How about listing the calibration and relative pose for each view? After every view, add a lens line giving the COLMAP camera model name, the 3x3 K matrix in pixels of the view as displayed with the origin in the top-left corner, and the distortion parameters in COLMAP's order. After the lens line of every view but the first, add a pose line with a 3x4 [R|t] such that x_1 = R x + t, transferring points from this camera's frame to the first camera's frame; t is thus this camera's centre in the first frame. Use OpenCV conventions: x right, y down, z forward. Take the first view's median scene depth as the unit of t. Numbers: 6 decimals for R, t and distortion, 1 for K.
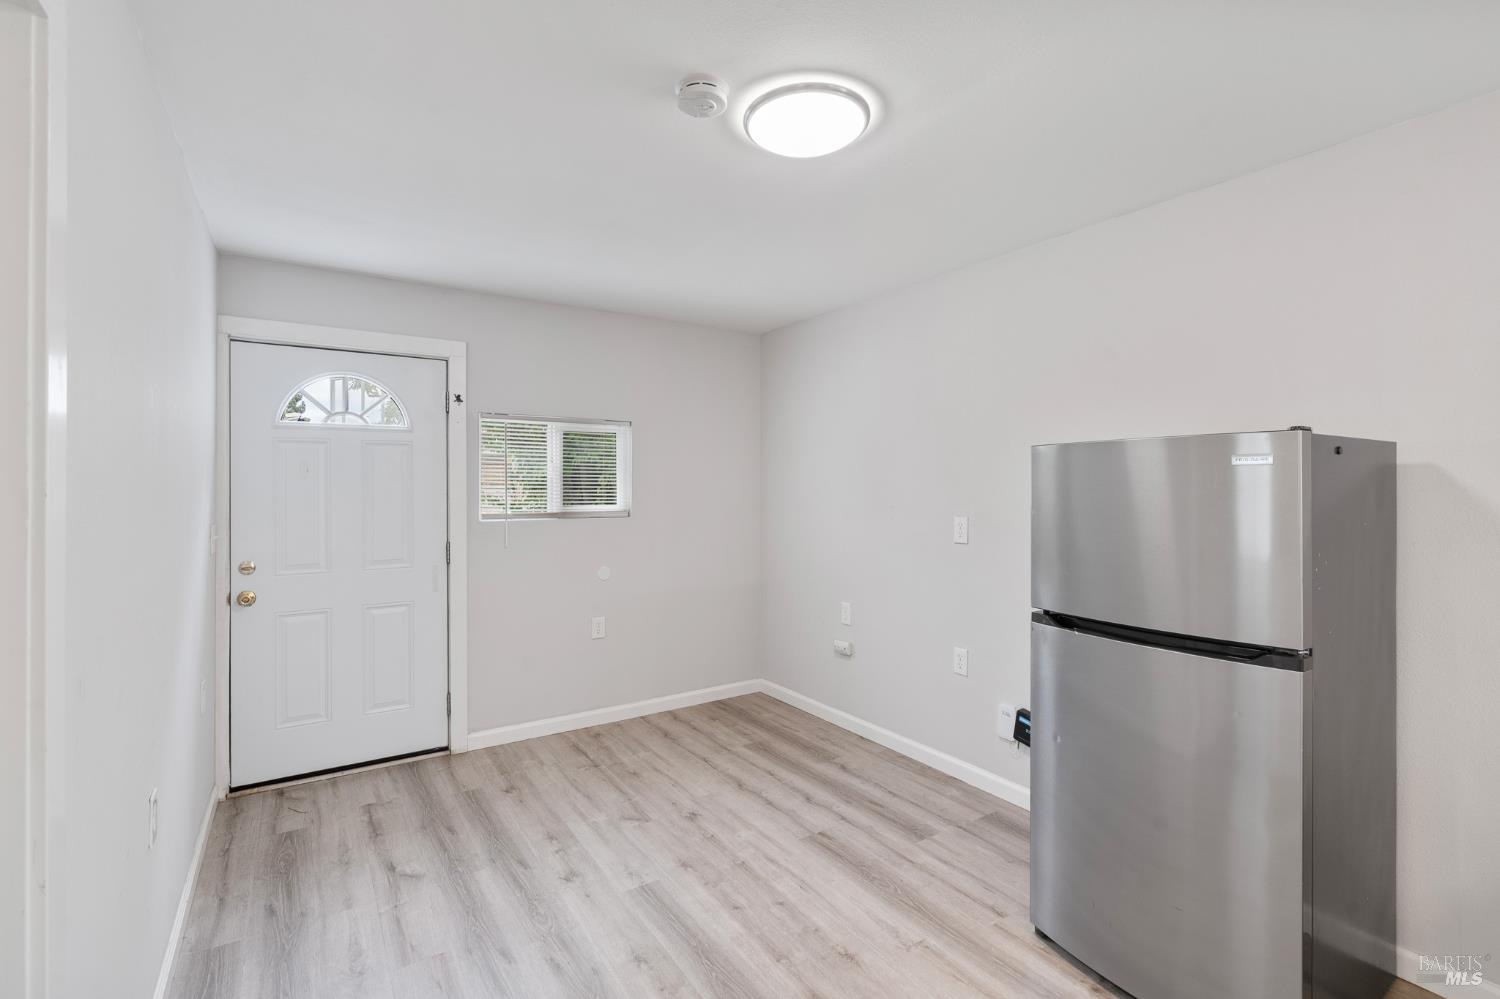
lens RADIAL K [[684.1, 0, 741.9], [0, 684.1, 490.6], [0, 0, 1]] dist [-0.001551, 0.002848]
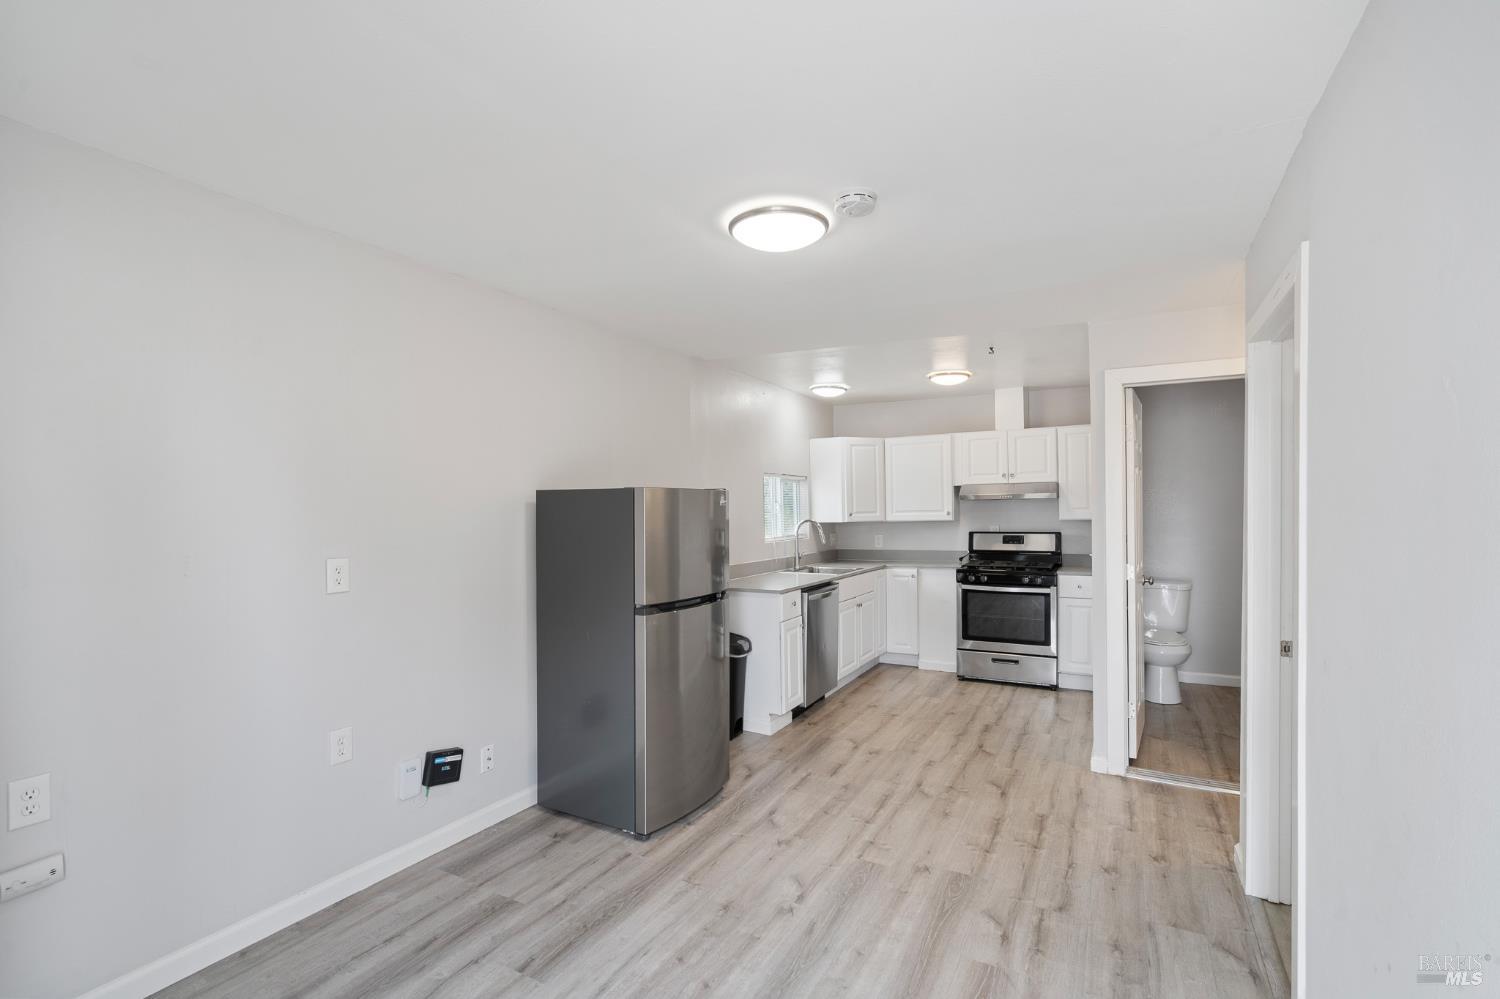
lens RADIAL K [[684.1, 0, 744.3], [0, 684.1, 509.1], [0, 0, 1]] dist [-0.001551, 0.002848]
pose [[-0.472342, 0.003089, 0.881410, -0.654274], [0.007826, 0.999969, 0.000689, -0.018620], [-0.881381, 0.007224, -0.472352, 1.081727]]
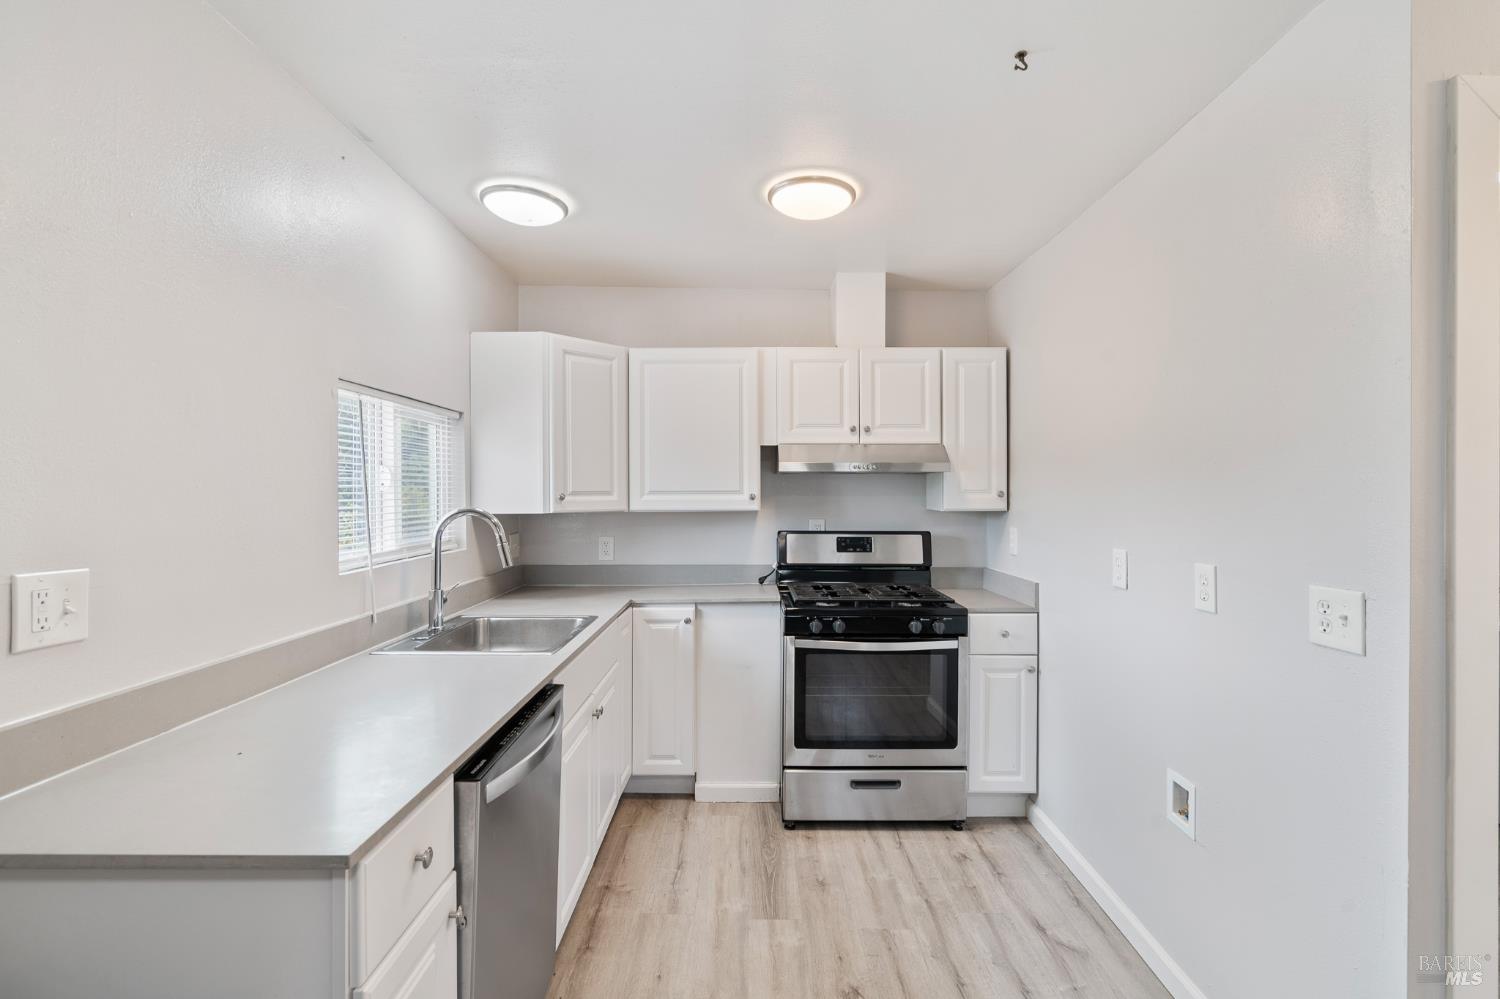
lens RADIAL K [[684.1, 0, 751.2], [0, 684.1, 493.5], [0, 0, 1]] dist [-0.001551, 0.002848]
pose [[-0.842459, -0.005928, 0.538727, 0.290675], [-0.006260, 0.999980, 0.001214, -0.006683], [-0.538724, -0.002350, -0.842479, 0.481207]]
